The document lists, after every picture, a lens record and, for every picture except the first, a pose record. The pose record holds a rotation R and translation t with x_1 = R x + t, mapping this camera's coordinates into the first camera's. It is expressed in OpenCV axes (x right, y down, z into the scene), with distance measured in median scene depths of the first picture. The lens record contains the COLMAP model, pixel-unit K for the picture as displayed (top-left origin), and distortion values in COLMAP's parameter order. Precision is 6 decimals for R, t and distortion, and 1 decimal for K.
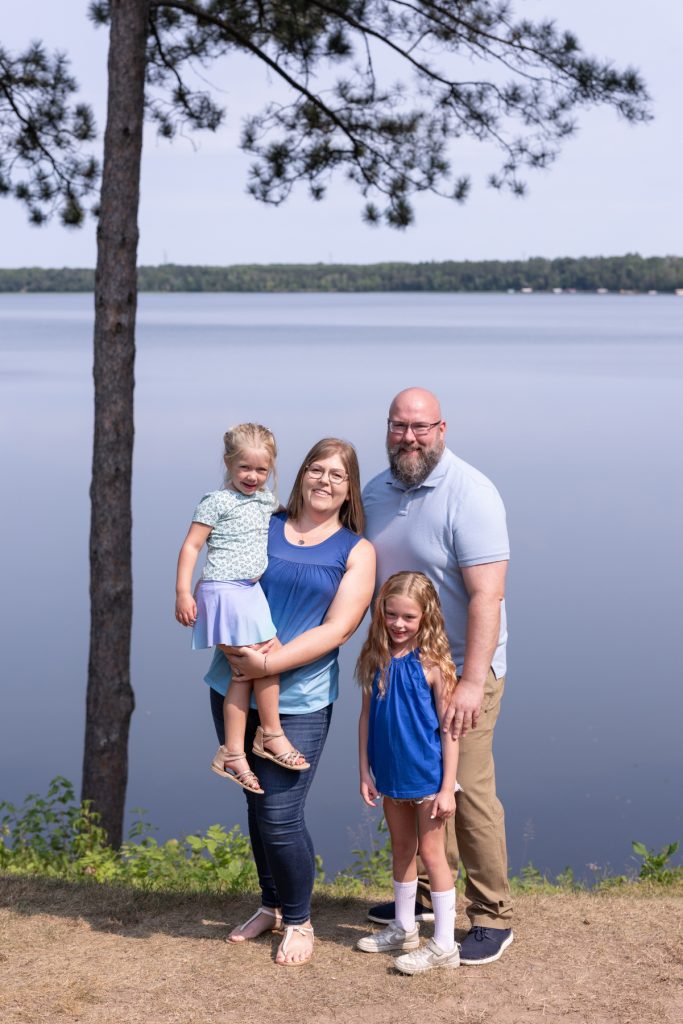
lens RADIAL K [[1782.0, 0, 341.5], [0, 1782.0, 512.0], [0, 0, 1]] dist [-0.034522, 0.164304]
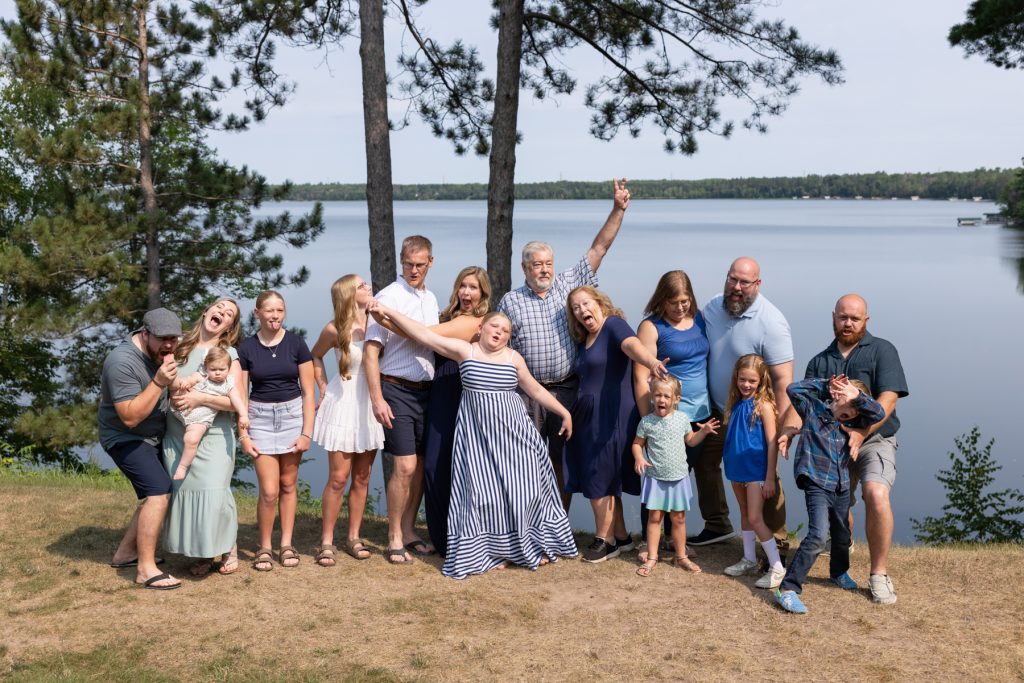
lens RADIAL K [[1206.0, 0, 512.0], [0, 1206.0, 341.5], [0, 0, 1]] dist [-0.000563, -0.028418]
pose [[0.989549, 0.013040, -0.143608, 0.036019], [-0.013956, 0.999888, -0.005371, 0.012095], [0.143522, 0.007319, 0.989620, -0.067479]]
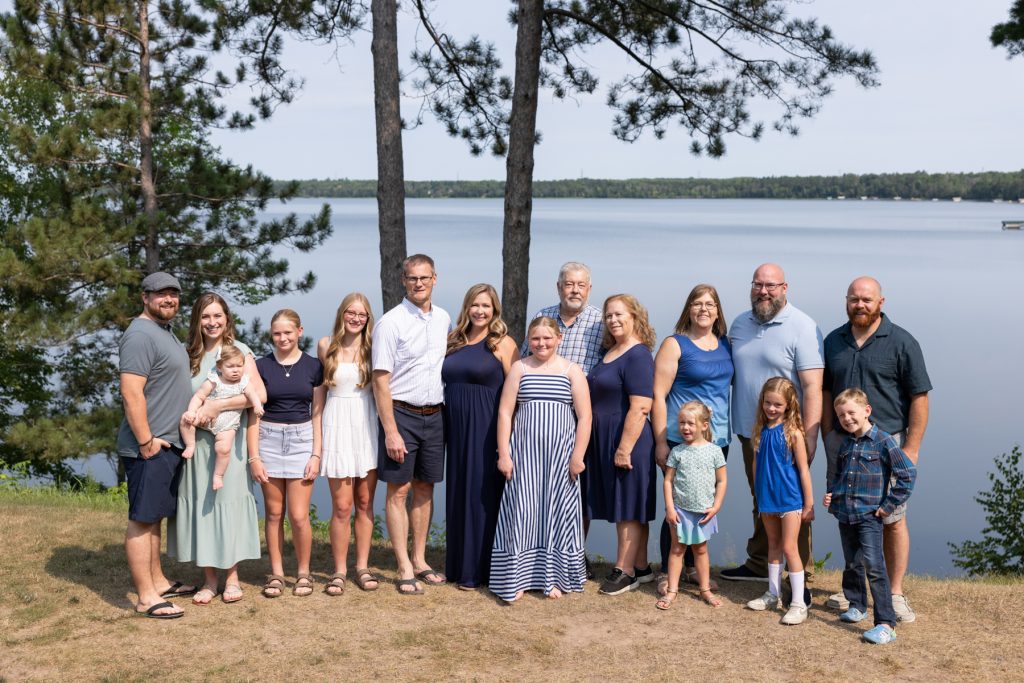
lens RADIAL K [[1278.7, 0, 520.3], [0, 1278.7, 337.7], [0, 0, 1]] dist [-0.003085, -0.014803]
pose [[0.988432, 0.020260, -0.150308, 0.037235], [-0.022271, 0.999683, -0.011707, 0.006550], [0.150024, 0.014919, 0.988570, -0.076132]]
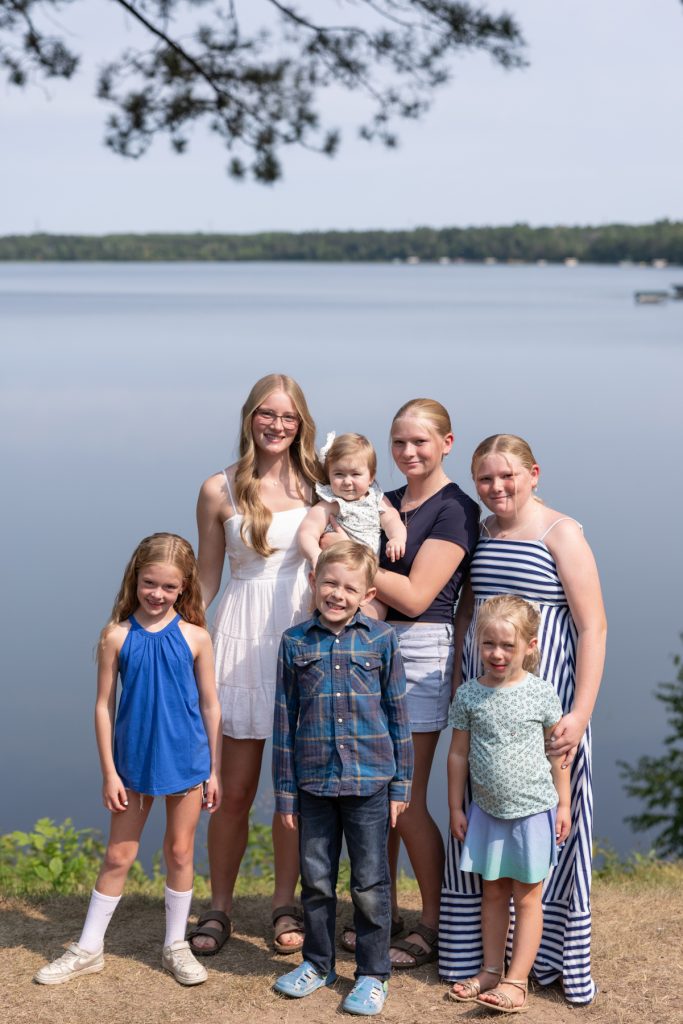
lens RADIAL K [[1836.5, 0, 322.9], [0, 1836.5, 469.7], [0, 0, 1]] dist [0.018520, -0.125258]
pose [[0.998645, -0.004390, 0.051850, 0.011745], [0.005021, 0.999915, -0.012050, 0.004831], [-0.051792, 0.012294, 0.998582, 0.026399]]
